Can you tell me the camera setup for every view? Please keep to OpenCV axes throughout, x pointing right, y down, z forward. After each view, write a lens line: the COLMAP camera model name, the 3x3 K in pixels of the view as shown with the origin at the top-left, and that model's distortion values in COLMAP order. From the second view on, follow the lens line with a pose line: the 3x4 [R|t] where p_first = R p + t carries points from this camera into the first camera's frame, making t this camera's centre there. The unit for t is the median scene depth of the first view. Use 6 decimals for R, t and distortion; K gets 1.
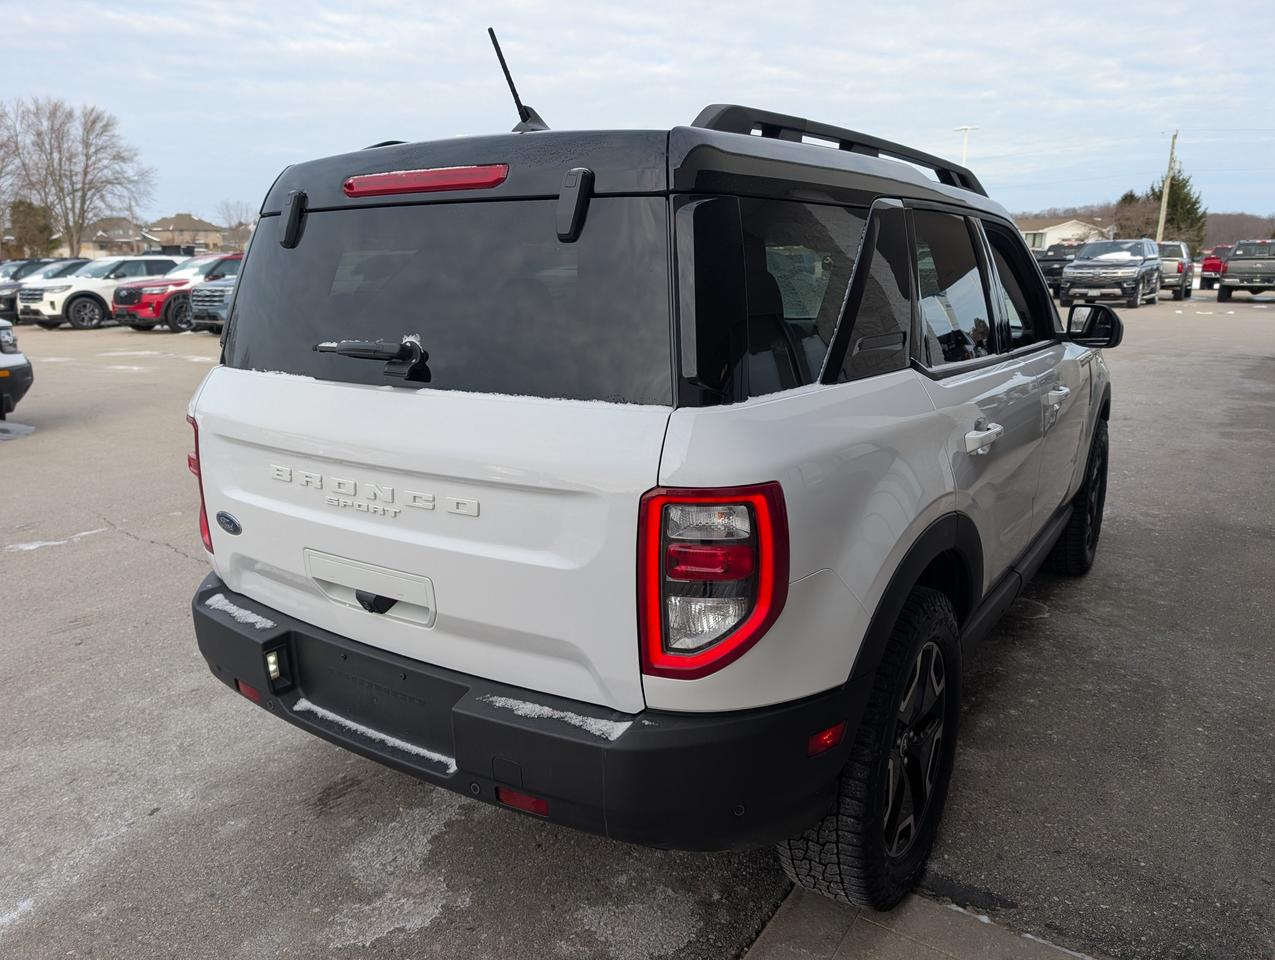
lens RADIAL K [[951.7, 0, 627.2], [0, 951.7, 476.2], [0, 0, 1]] dist [0.002918, -0.020924]
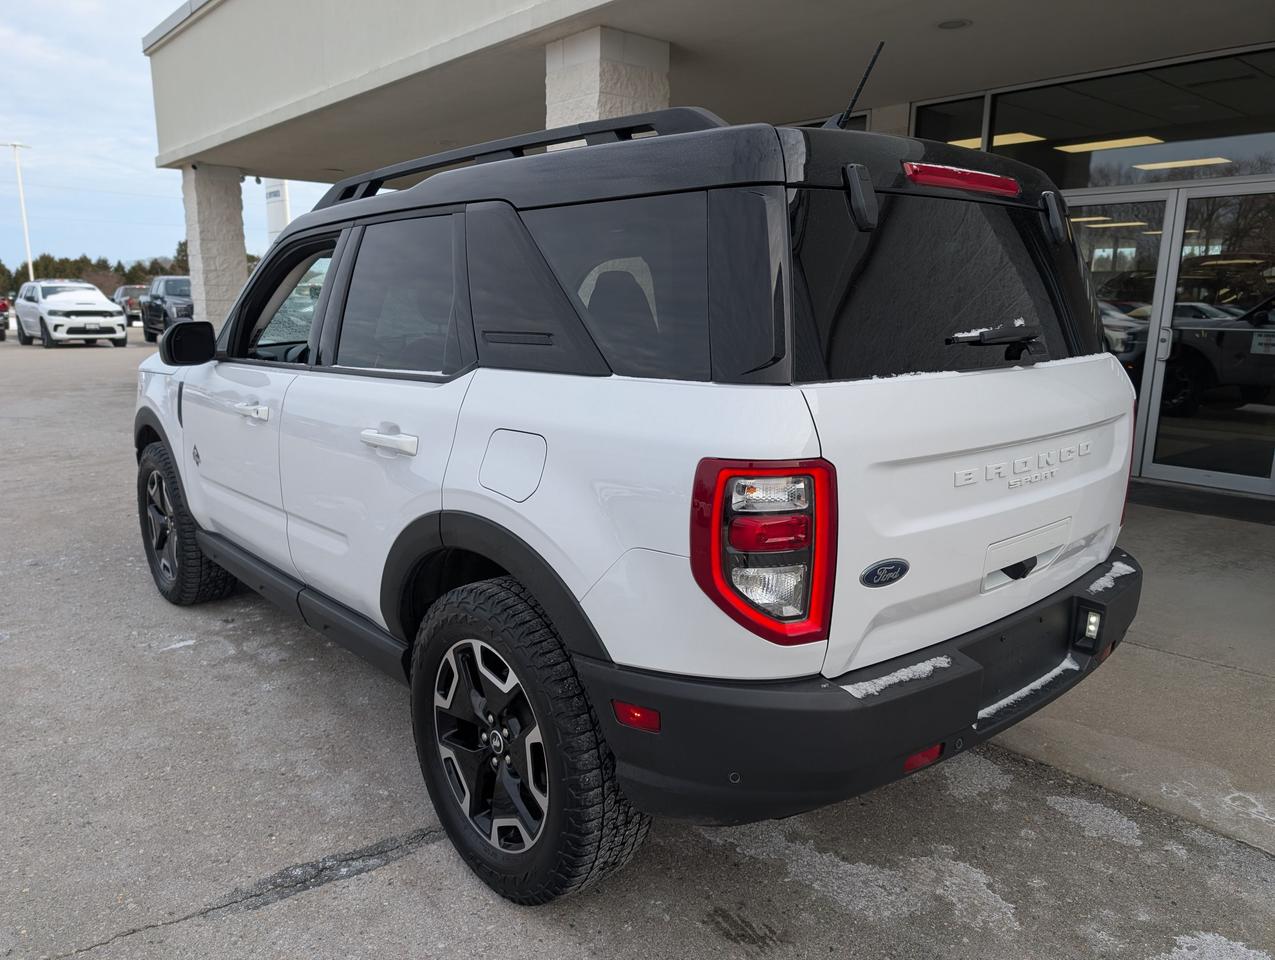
lens RADIAL K [[951.7, 0, 626.3], [0, 951.7, 483.2], [0, 0, 1]] dist [0.002918, -0.020924]
pose [[0.240187, -0.175793, 0.954676, -1.254733], [0.212507, 0.969133, 0.124991, -0.172972], [-0.947181, 0.172854, 0.270130, 1.011057]]
